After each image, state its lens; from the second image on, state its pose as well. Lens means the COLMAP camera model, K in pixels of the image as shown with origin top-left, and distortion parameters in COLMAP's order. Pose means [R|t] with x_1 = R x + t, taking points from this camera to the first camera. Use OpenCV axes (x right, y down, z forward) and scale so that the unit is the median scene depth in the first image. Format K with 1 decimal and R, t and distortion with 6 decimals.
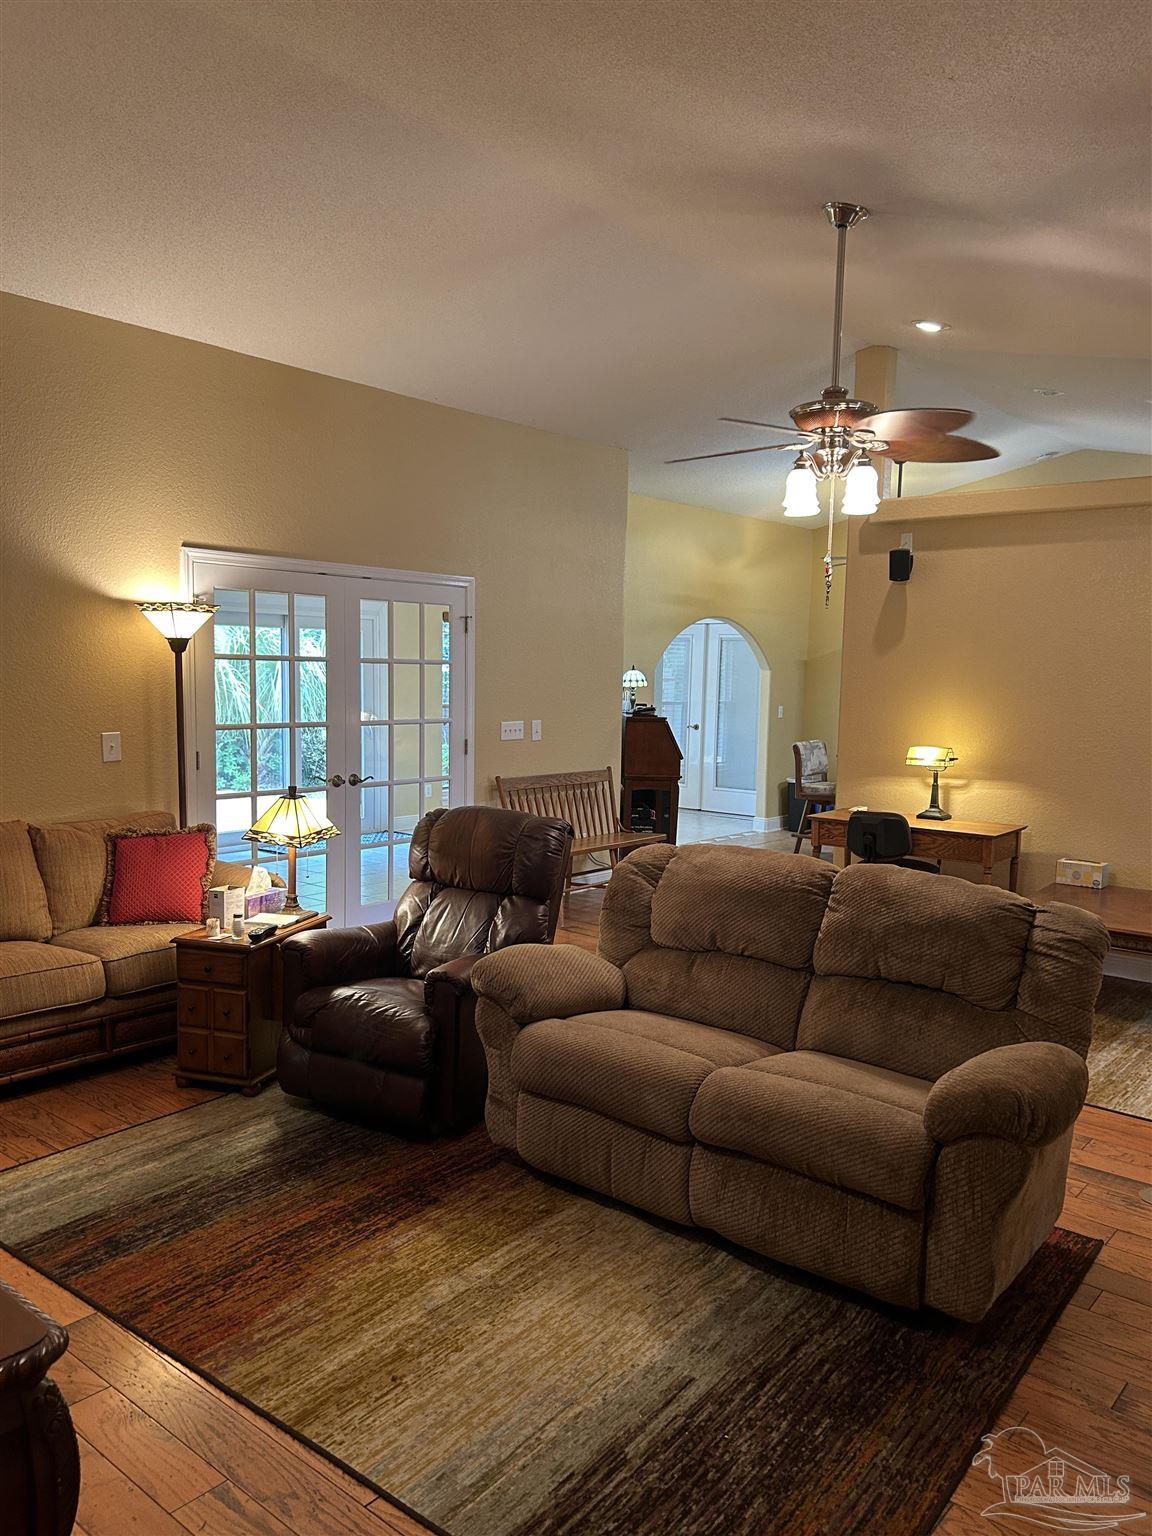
lens RADIAL K [[1175.3, 0, 579.4], [0, 1175.3, 774.2], [0, 0, 1]] dist [0.047975, -0.044400]
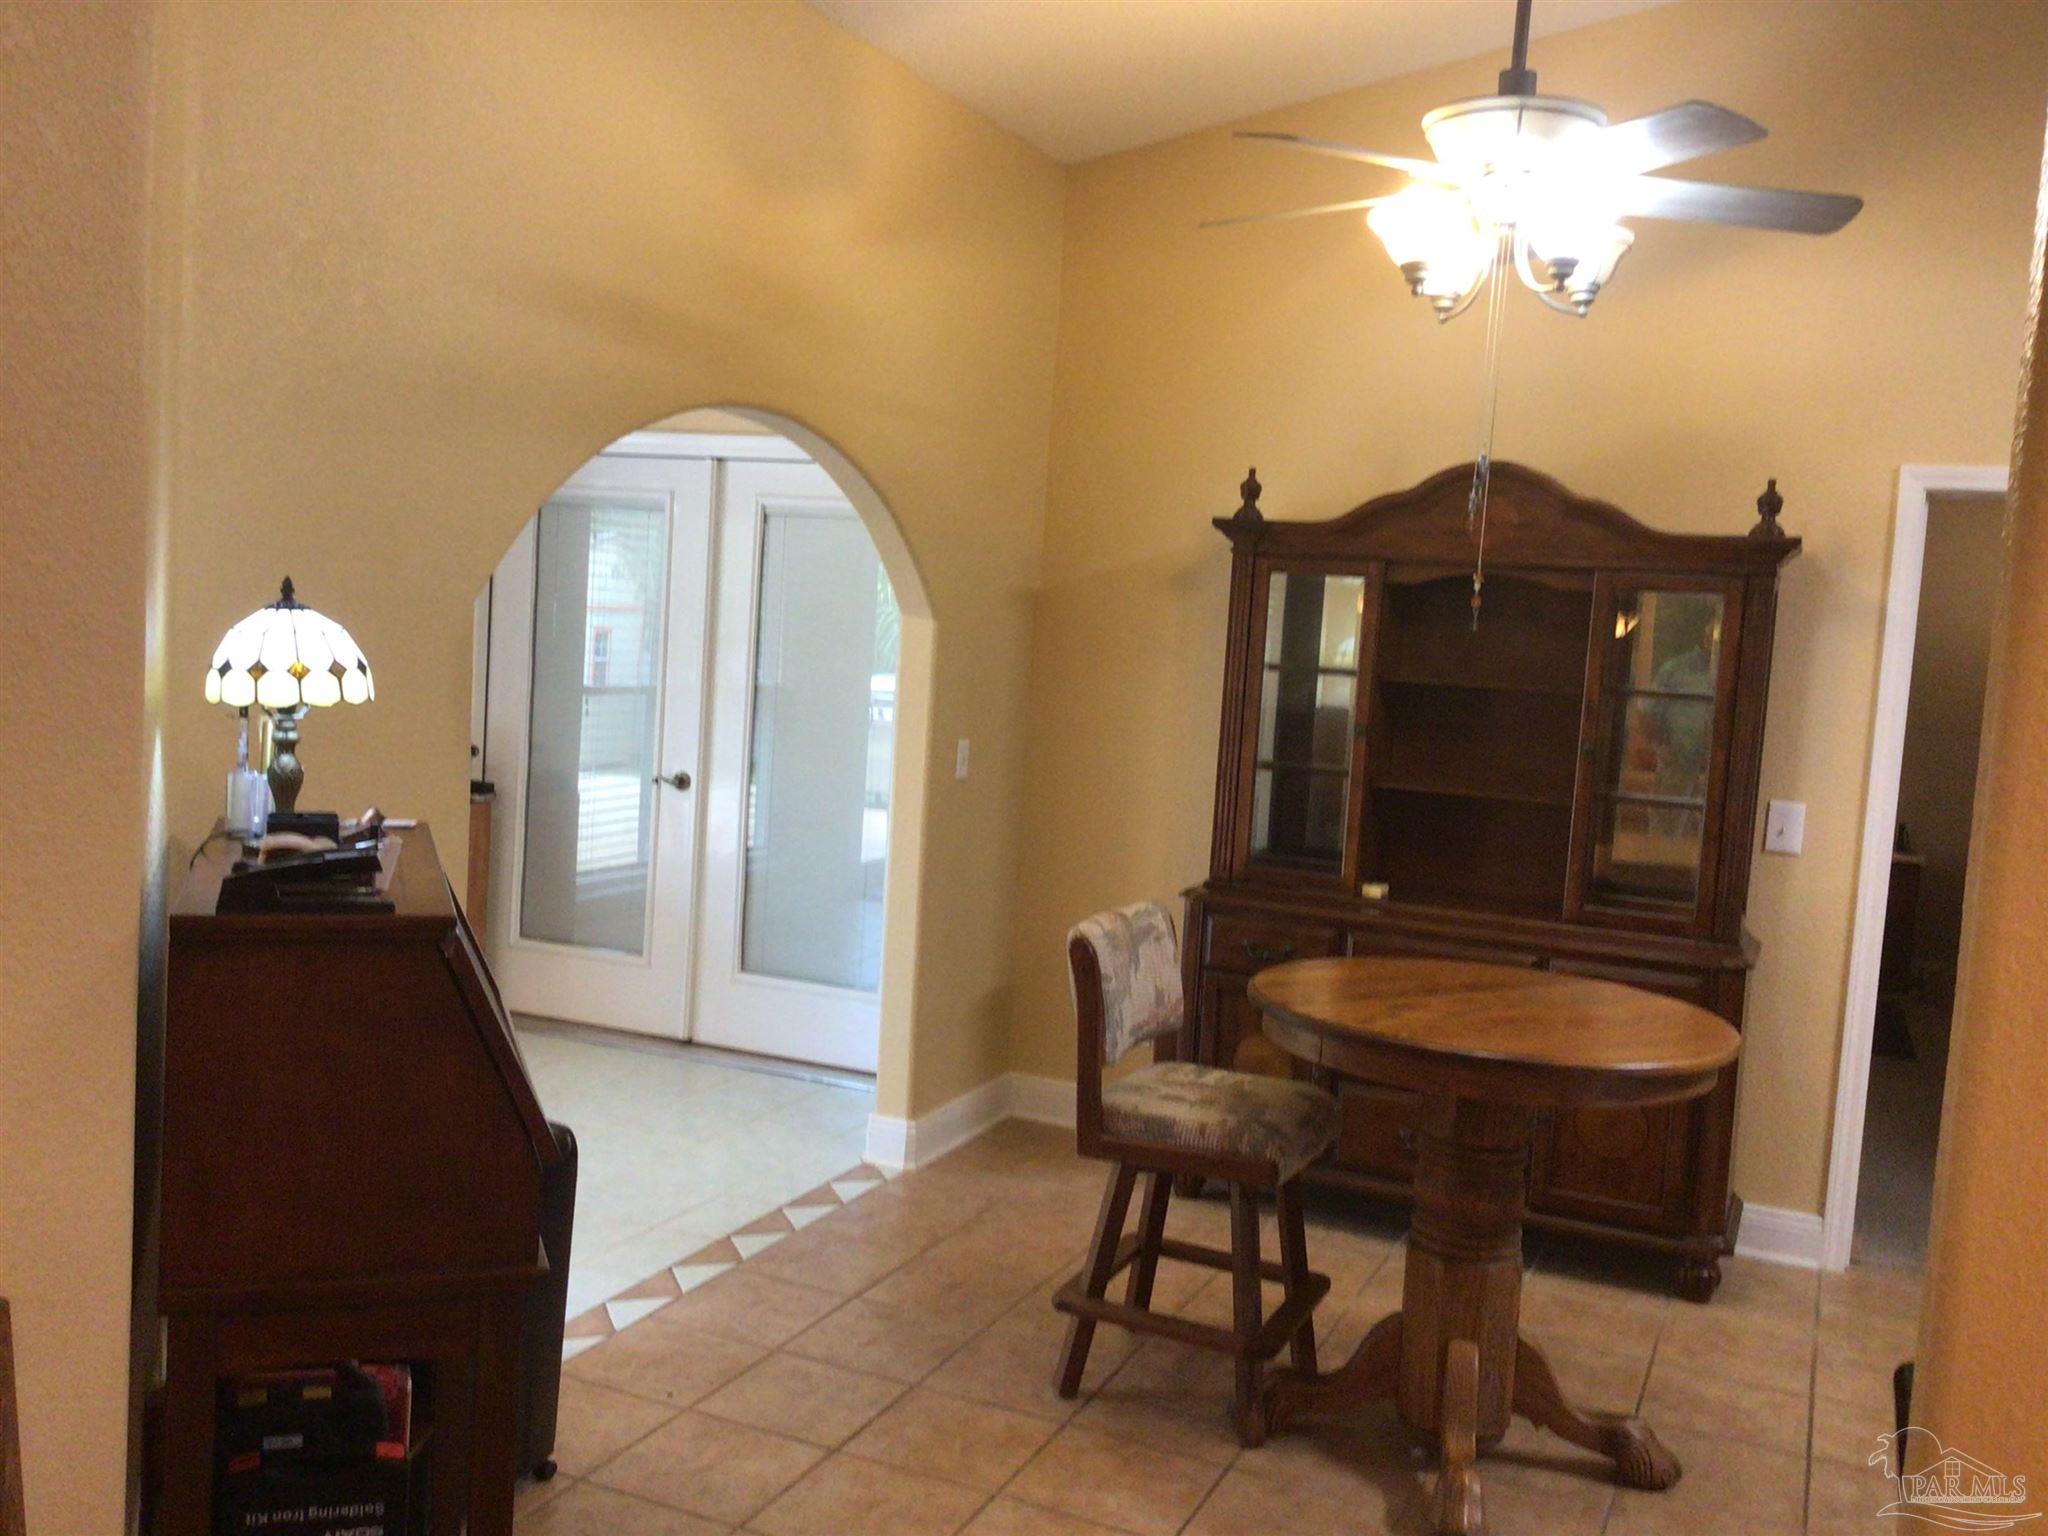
lens RADIAL K [[1818.7, 0, 1040.6], [0, 1818.7, 767.9], [0, 0, 1]] dist [0.074058, -0.062606]
pose [[0.960385, 0.011804, 0.278426, 0.066968], [-0.013337, 0.999905, 0.003614, -0.057648], [-0.278357, -0.007184, 0.960451, 0.606002]]
